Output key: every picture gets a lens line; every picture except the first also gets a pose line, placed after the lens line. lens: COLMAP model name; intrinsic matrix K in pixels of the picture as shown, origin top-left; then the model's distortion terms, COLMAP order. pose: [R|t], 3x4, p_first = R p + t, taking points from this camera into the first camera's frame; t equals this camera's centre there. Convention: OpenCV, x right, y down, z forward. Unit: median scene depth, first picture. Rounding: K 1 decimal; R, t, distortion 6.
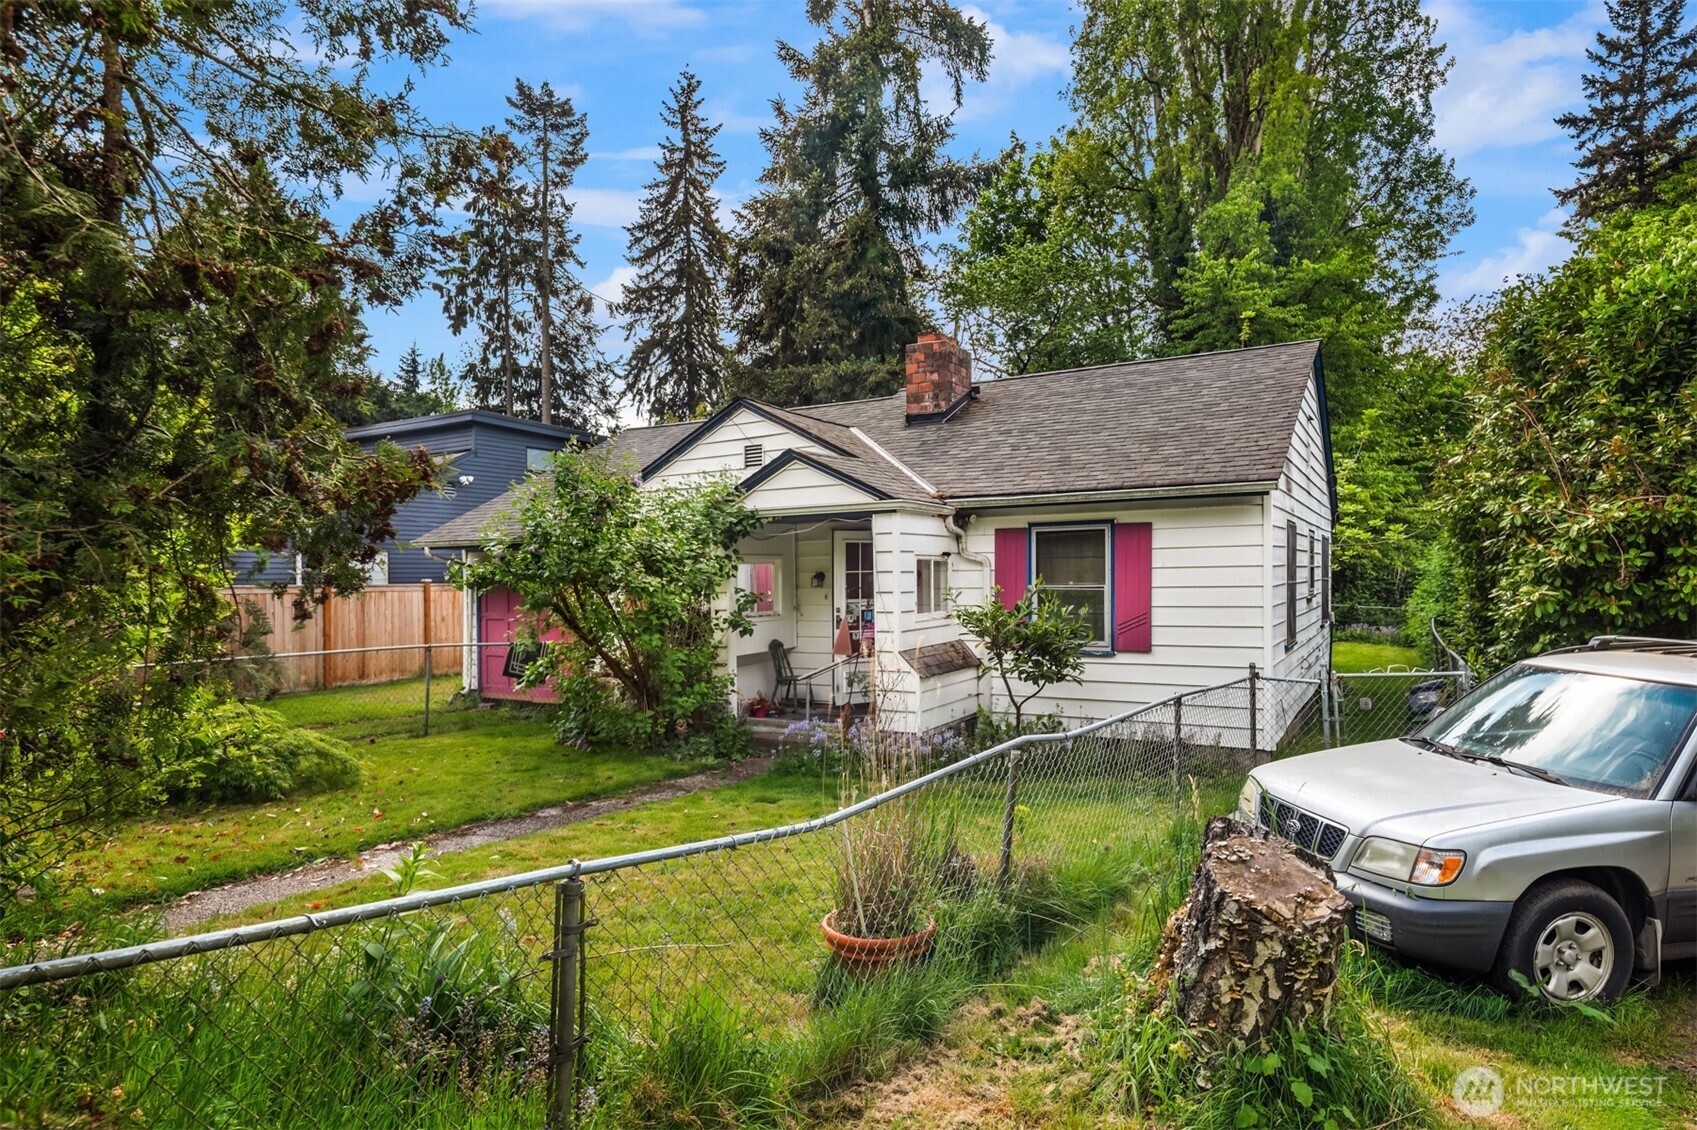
lens RADIAL K [[923.0, 0, 848.5], [0, 923.0, 565.0], [0, 0, 1]] dist [-0.017654, -0.000741]
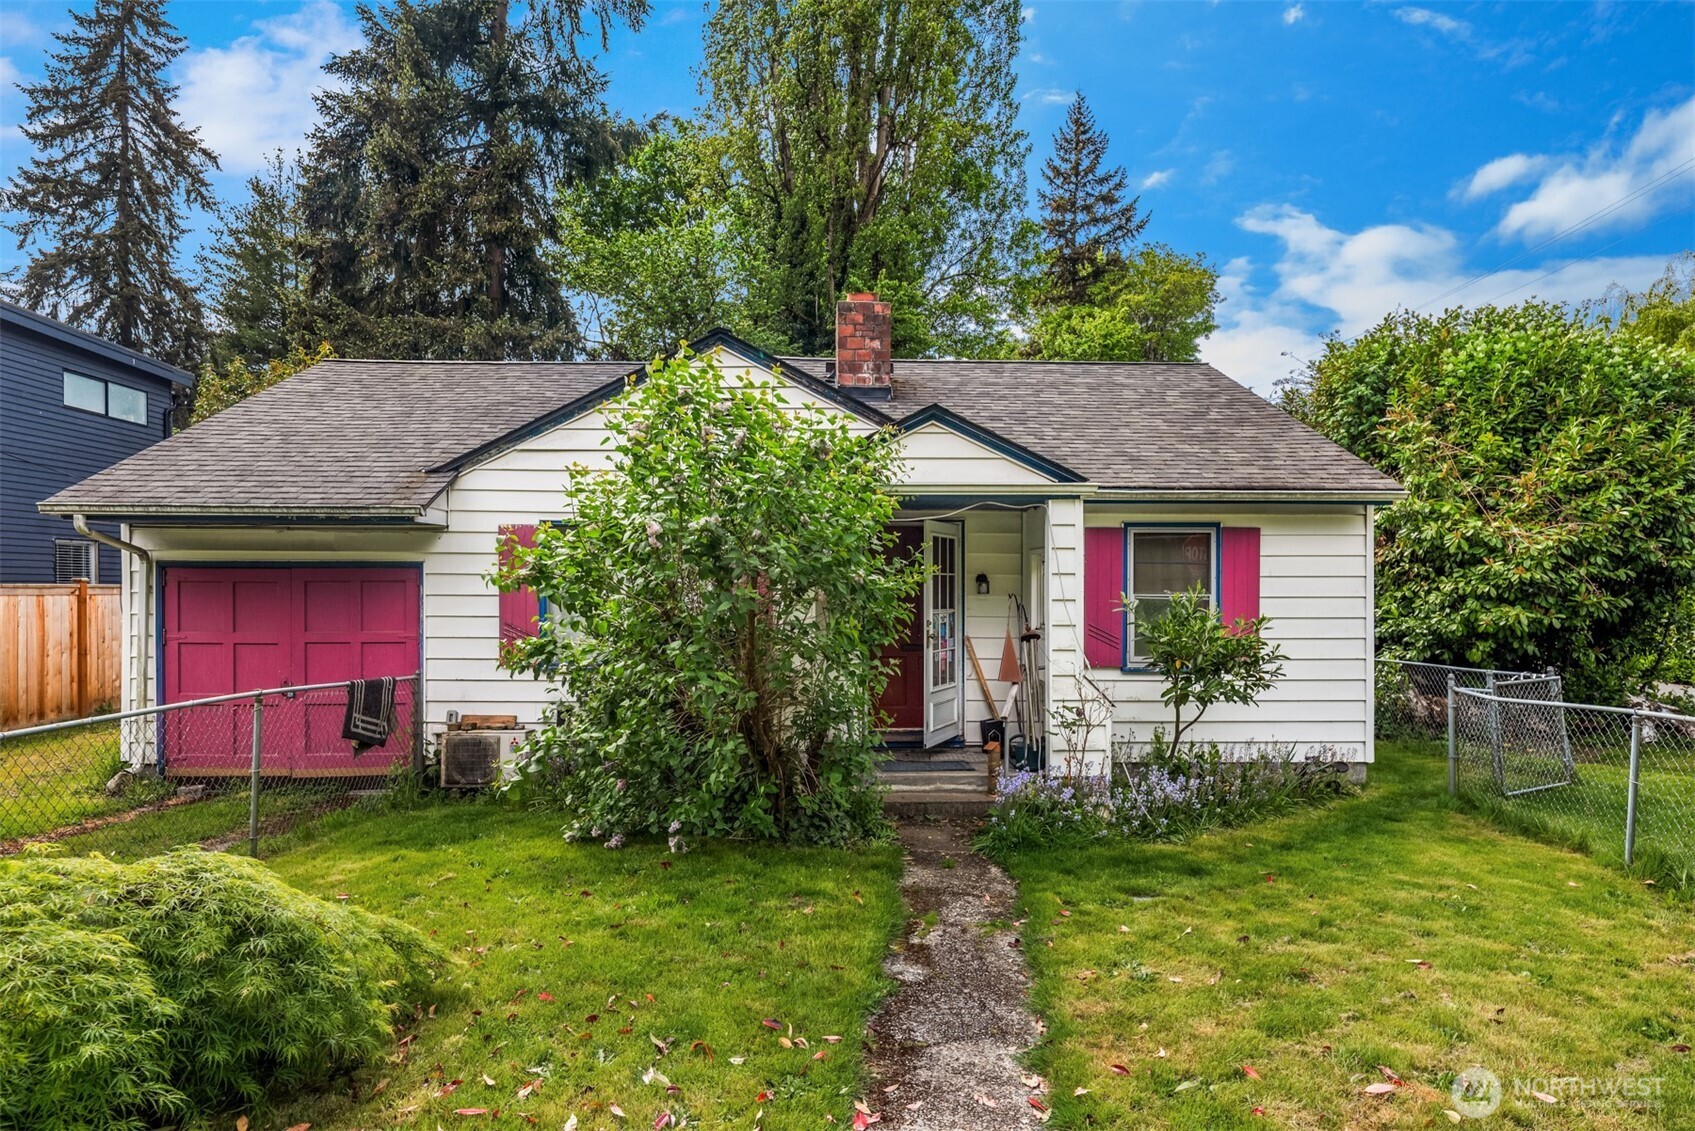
lens RADIAL K [[961.8, 0, 847.5], [0, 961.8, 565.5], [0, 0, 1]] dist [-0.036450, 0.005500]
pose [[0.836783, 0.026879, 0.546874, -0.096910], [-0.015428, 0.999555, -0.025523, 0.004186], [-0.547317, 0.012920, 0.836826, 0.072165]]
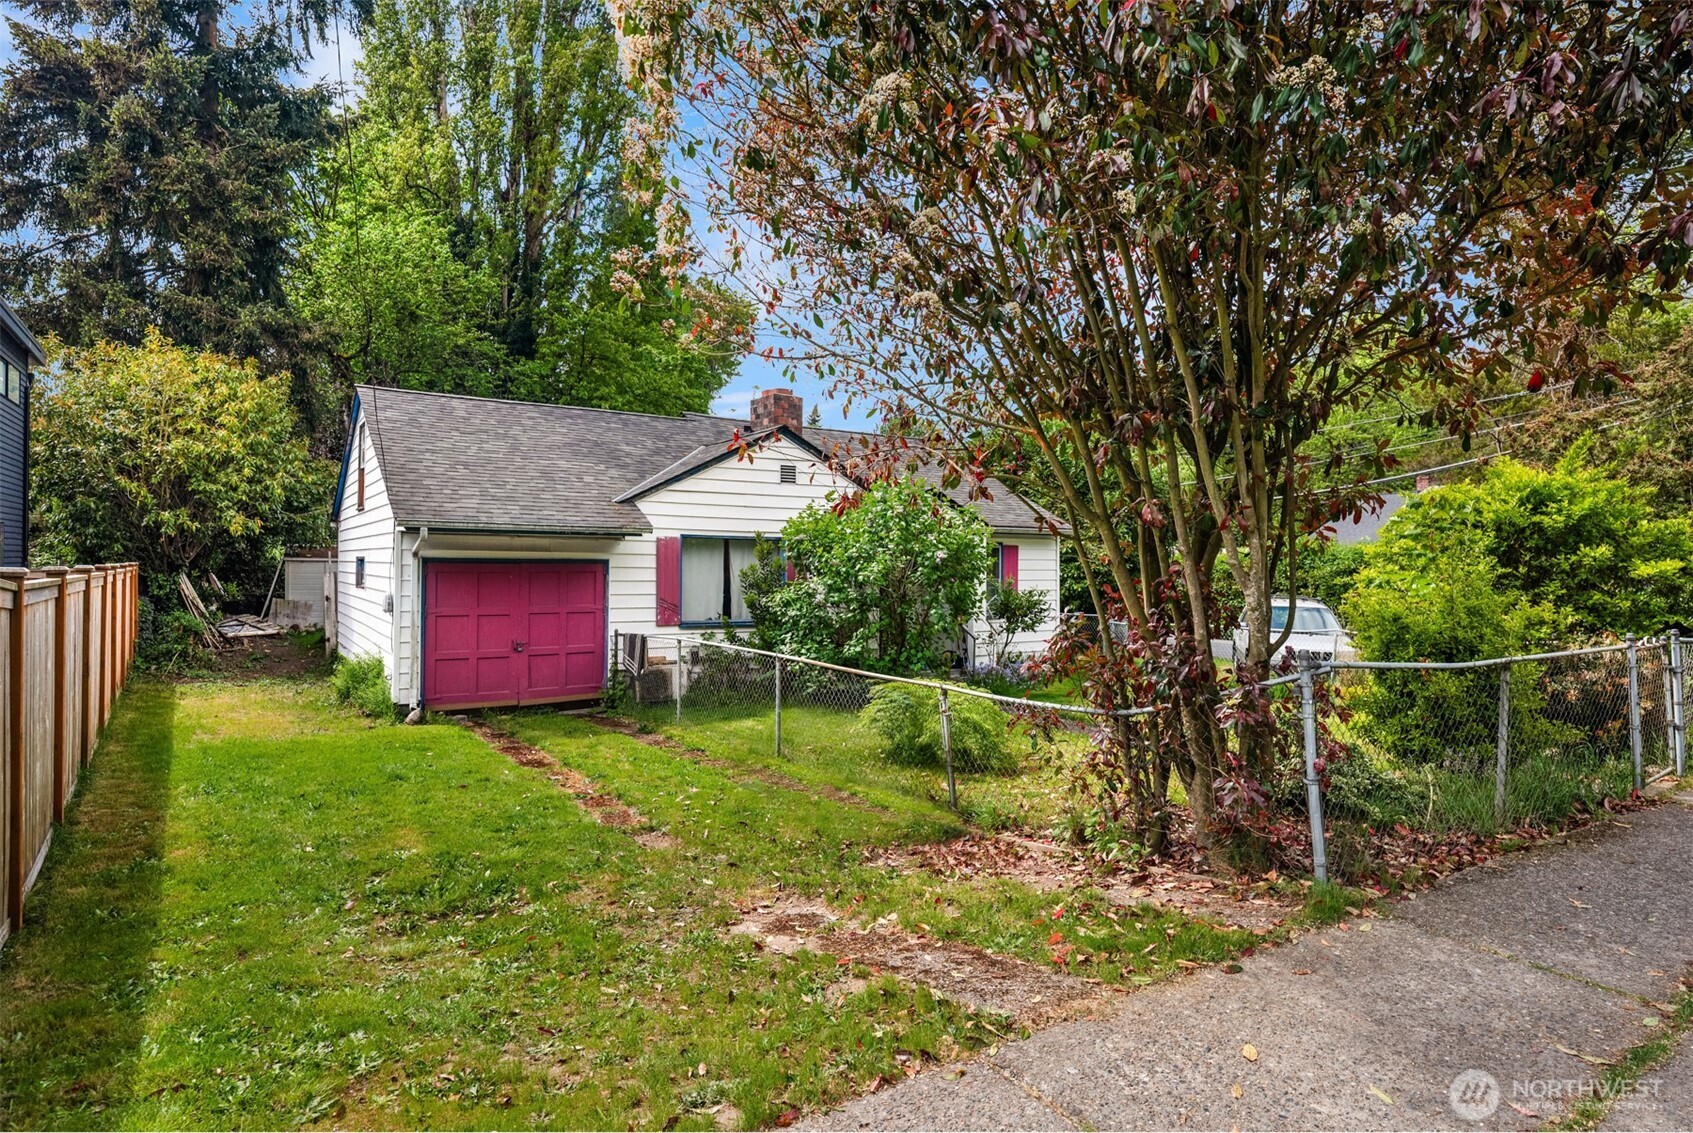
lens RADIAL K [[960.6, 0, 846.5], [0, 960.6, 566.5], [0, 0, 1]] dist [-0.036450, 0.005500]
pose [[0.435480, 0.023792, 0.899884, -0.271902], [-0.010233, 0.999717, -0.021480, 0.007193], [-0.900140, 0.000146, 0.435600, 0.081997]]
